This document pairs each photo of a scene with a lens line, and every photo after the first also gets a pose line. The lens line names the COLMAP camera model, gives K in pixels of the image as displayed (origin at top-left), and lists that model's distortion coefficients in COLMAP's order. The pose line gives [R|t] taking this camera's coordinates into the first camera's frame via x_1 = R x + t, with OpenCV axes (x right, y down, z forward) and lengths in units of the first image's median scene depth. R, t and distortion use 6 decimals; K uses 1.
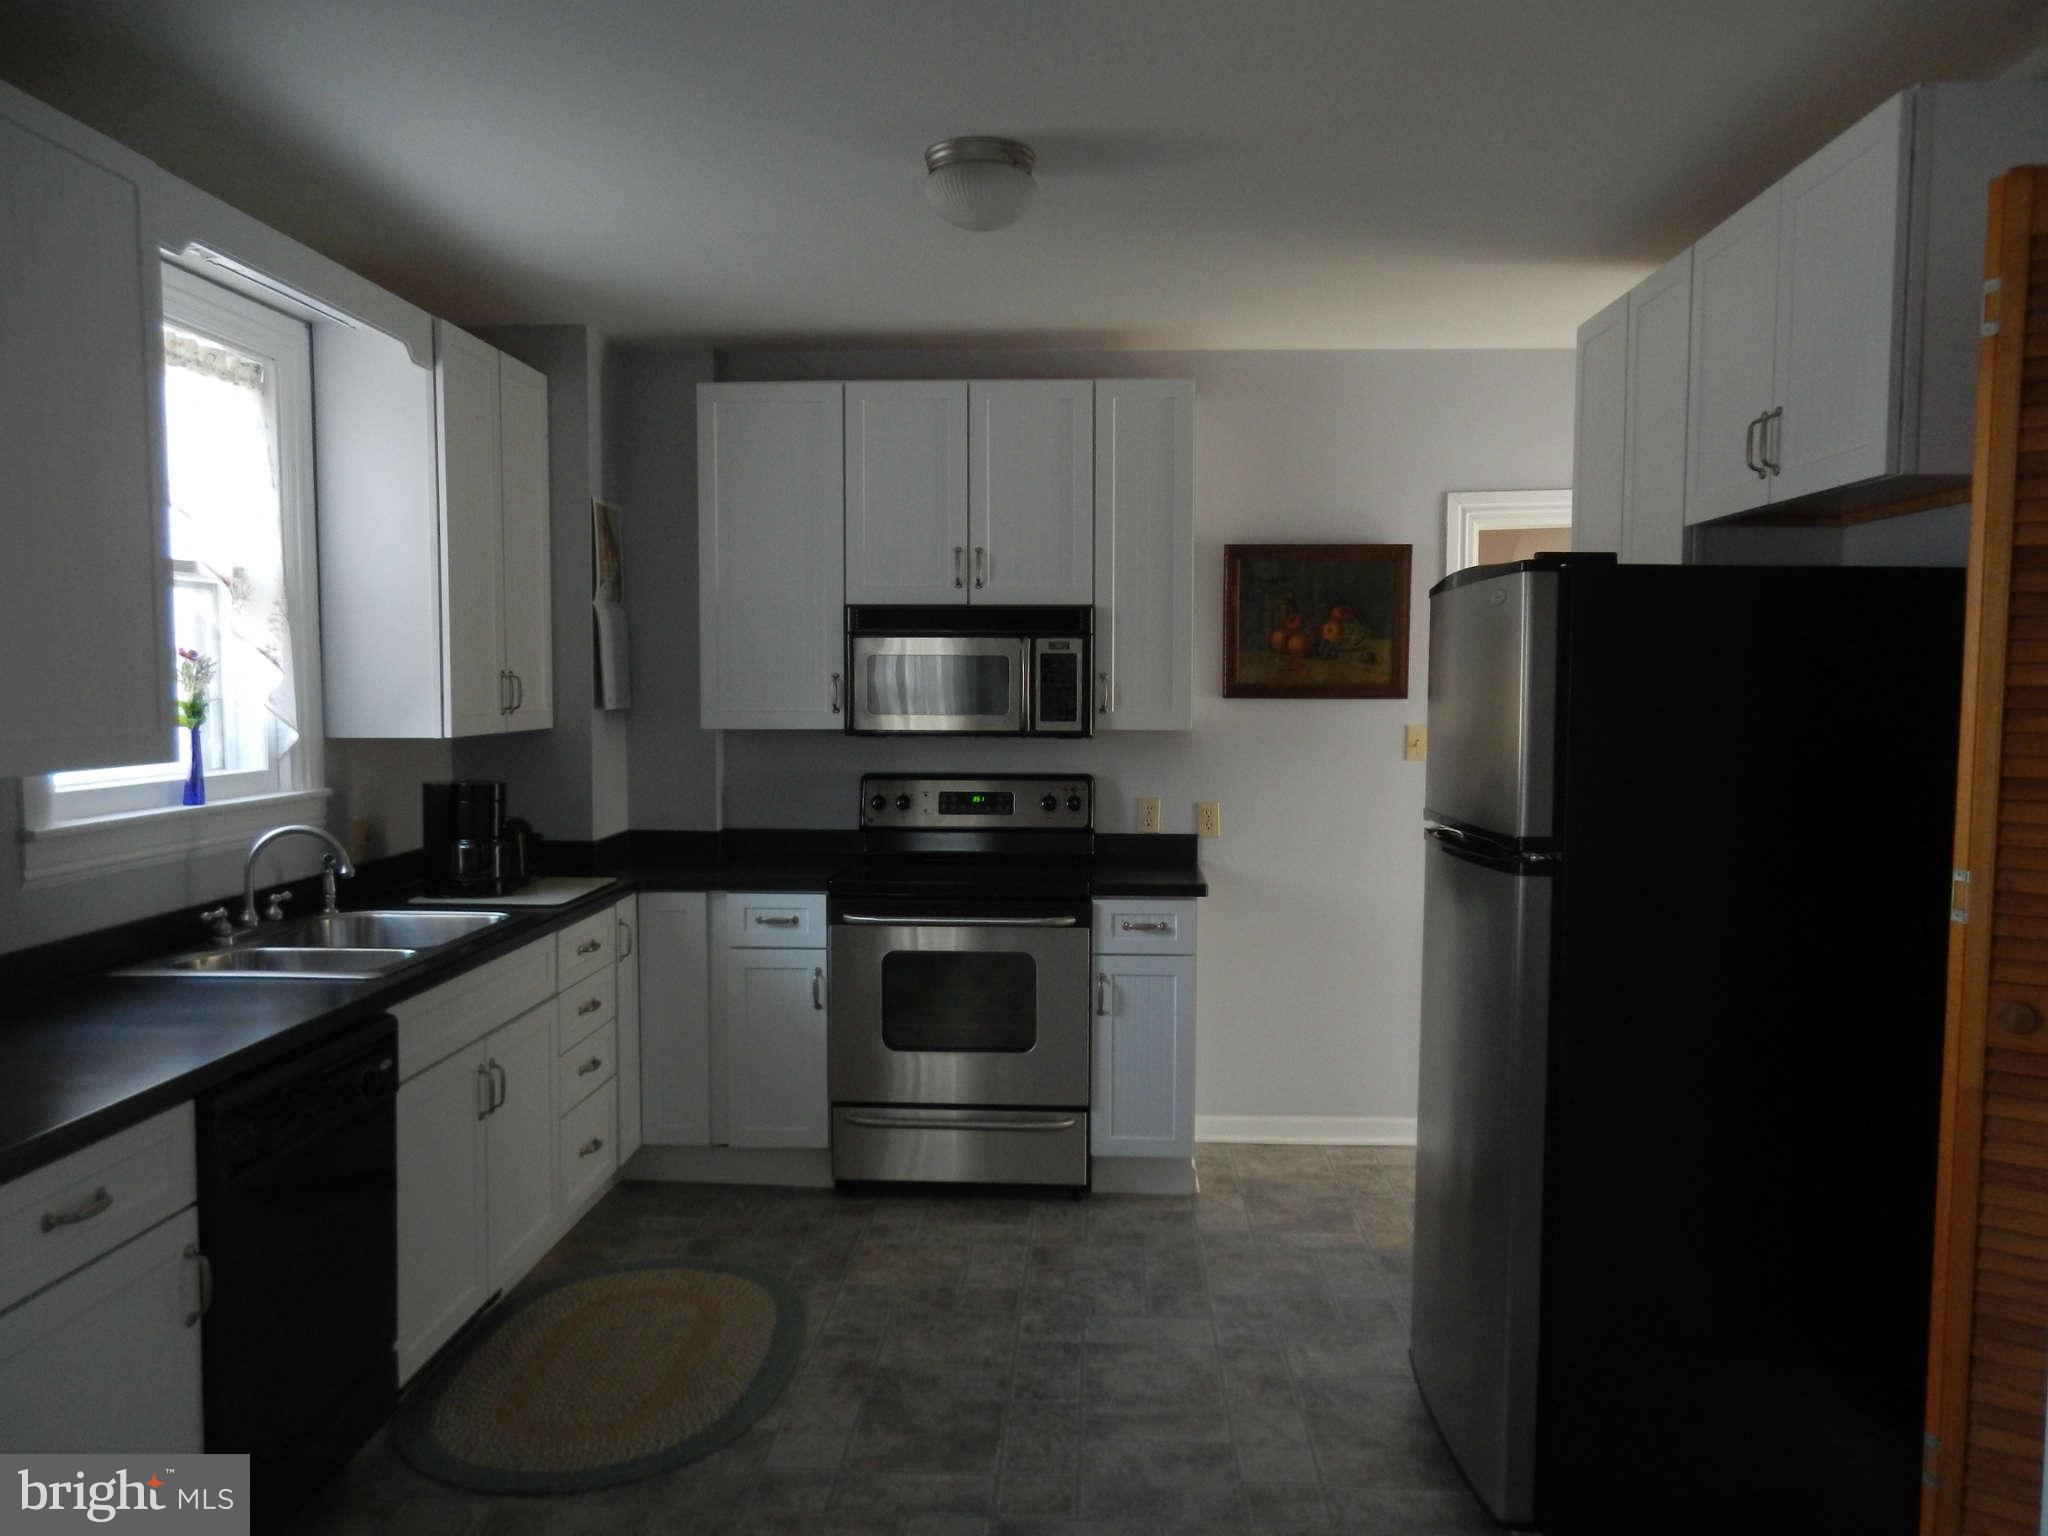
lens RADIAL K [[1553.5, 0, 1021.7], [0, 1553.5, 763.6], [0, 0, 1]] dist [0.011605, 0.018149]
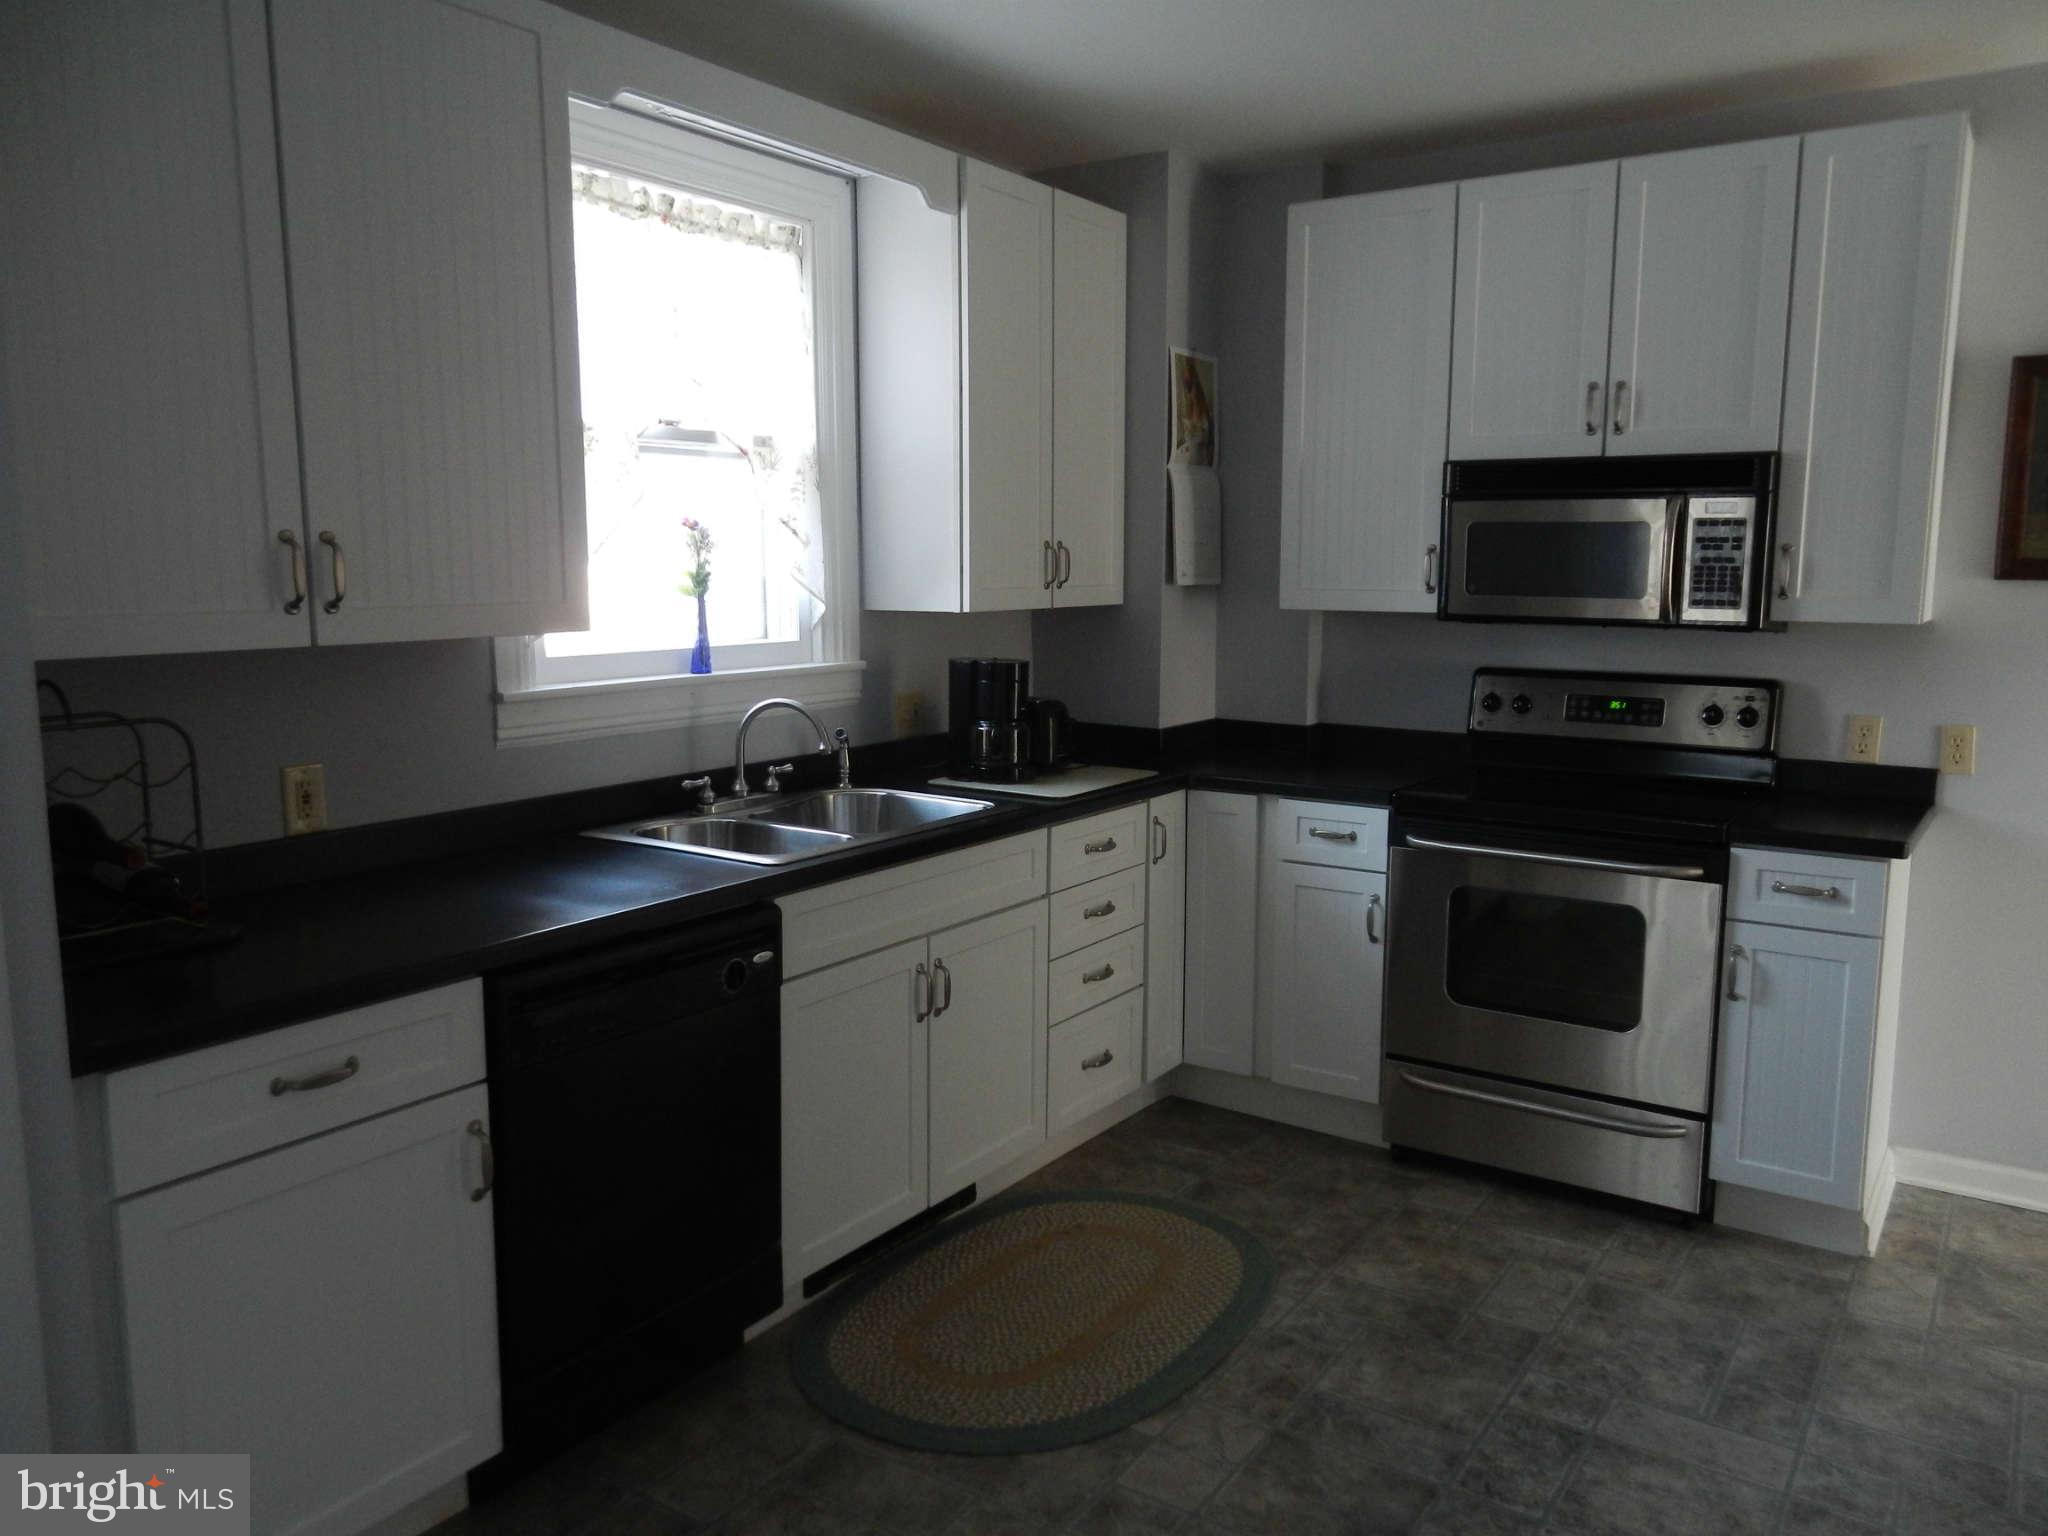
lens RADIAL K [[1553.5, 0, 1021.7], [0, 1553.5, 763.6], [0, 0, 1]] dist [0.011605, 0.018149]
pose [[0.859358, 0.071370, -0.506370, 0.141594], [-0.031680, 0.995741, 0.086581, -0.007967], [0.510393, -0.058362, 0.857959, 0.196403]]
